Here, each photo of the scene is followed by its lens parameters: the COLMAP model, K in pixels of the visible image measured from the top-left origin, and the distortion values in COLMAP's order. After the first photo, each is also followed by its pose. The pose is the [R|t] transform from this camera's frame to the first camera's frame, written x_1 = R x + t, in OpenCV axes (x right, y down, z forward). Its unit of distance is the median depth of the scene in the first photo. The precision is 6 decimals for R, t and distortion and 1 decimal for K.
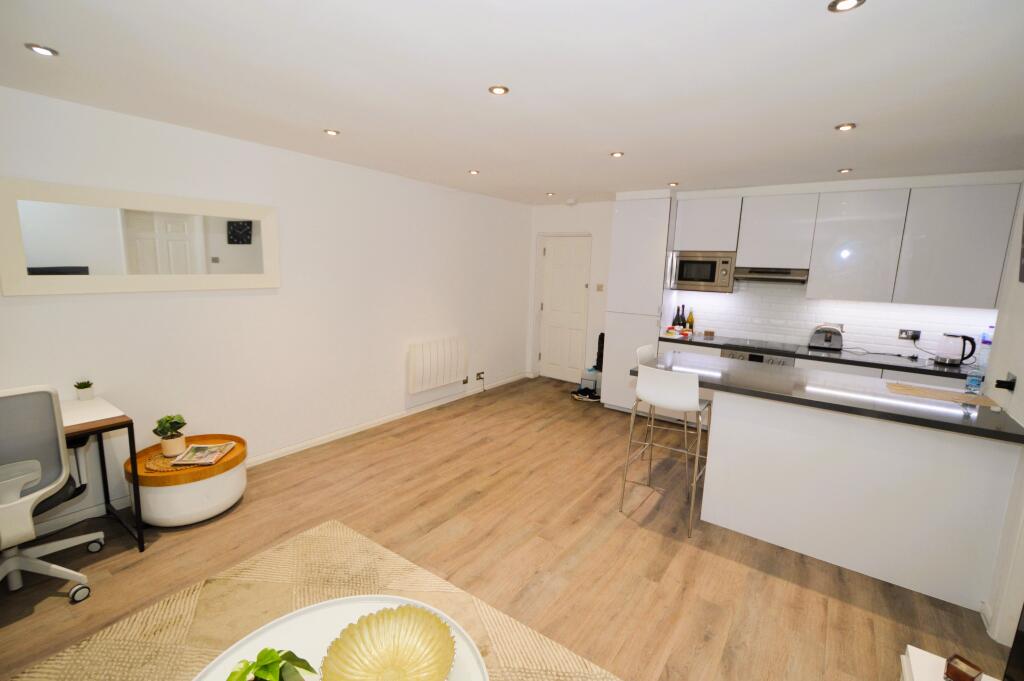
lens RADIAL K [[447.8, 0, 513.9], [0, 447.8, 336.7], [0, 0, 1]] dist [0.002603, -0.001816]
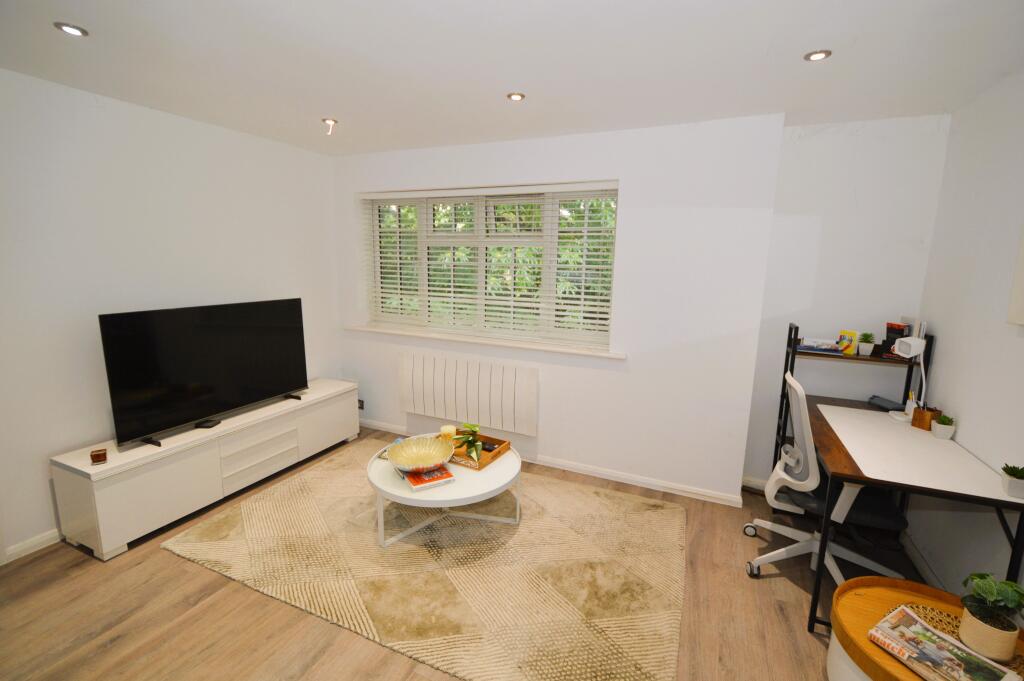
lens RADIAL K [[447.8, 0, 515.8], [0, 447.8, 340.9], [0, 0, 1]] dist [0.002603, -0.001816]
pose [[-0.977892, -0.016474, -0.208461, -0.094230], [-0.084755, 0.942562, 0.323101, -0.147029], [0.191165, 0.333626, -0.923120, 0.964027]]
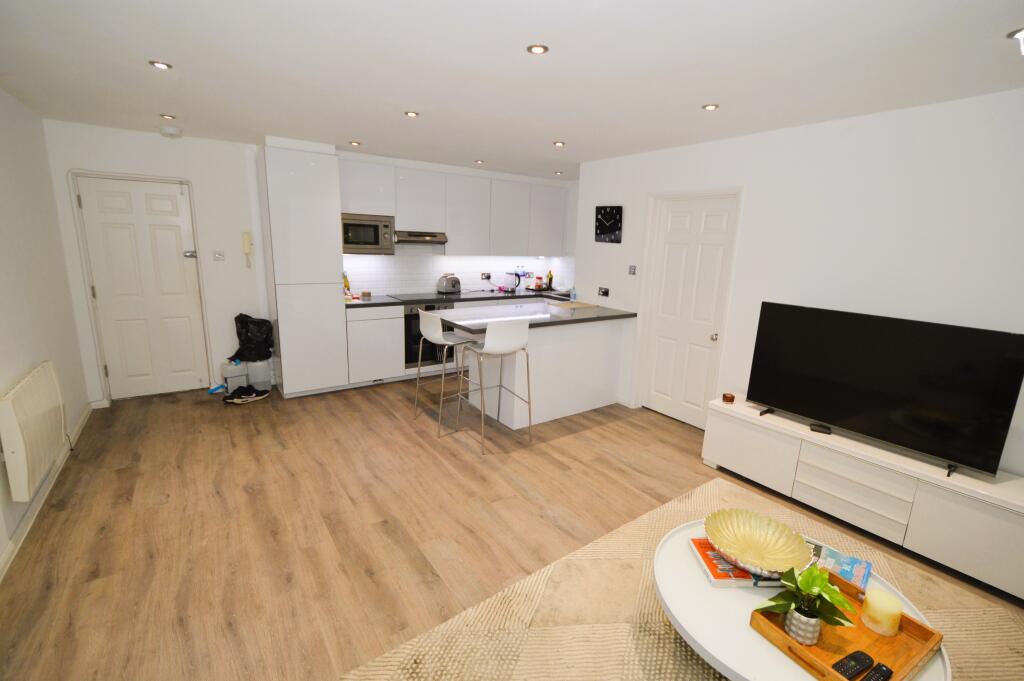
lens RADIAL K [[447.8, 0, 519.7], [0, 447.8, 335.9], [0, 0, 1]] dist [0.002603, -0.001816]
pose [[0.318510, -0.218976, 0.922280, -0.576284], [0.127877, 0.973984, 0.187089, -0.082849], [-0.939254, 0.058349, 0.338226, 0.413371]]
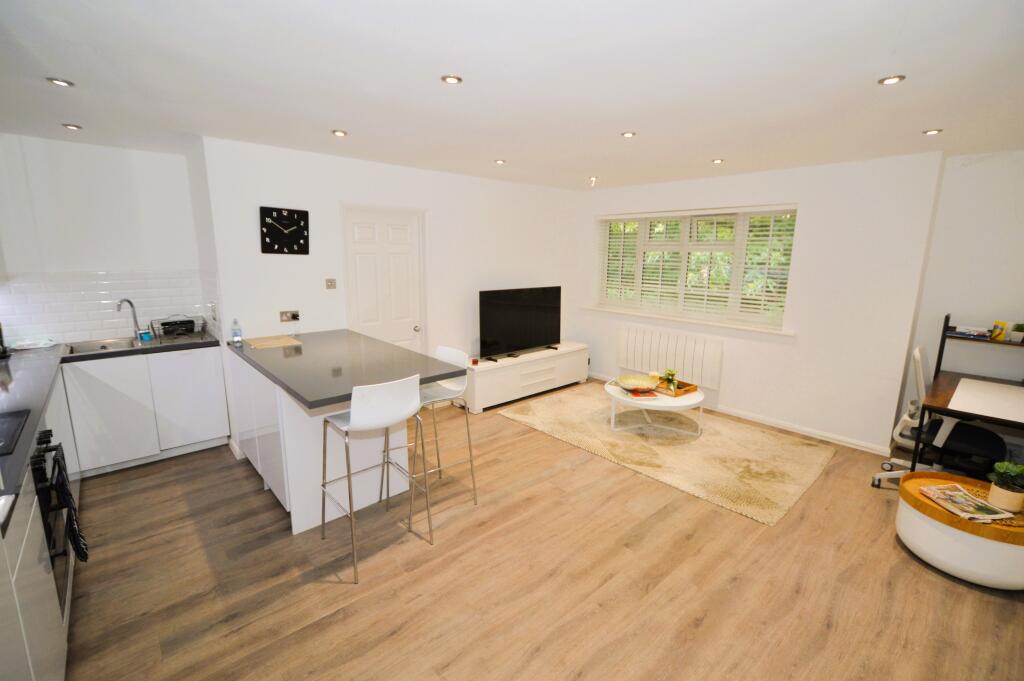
lens RADIAL K [[447.8, 0, 513.9], [0, 447.8, 334.7], [0, 0, 1]] dist [0.002603, -0.001816]
pose [[-0.975721, -0.082609, 0.202839, -0.010894], [-0.008426, 0.939613, 0.342136, -0.243824], [-0.218854, 0.332121, -0.917496, 1.426532]]
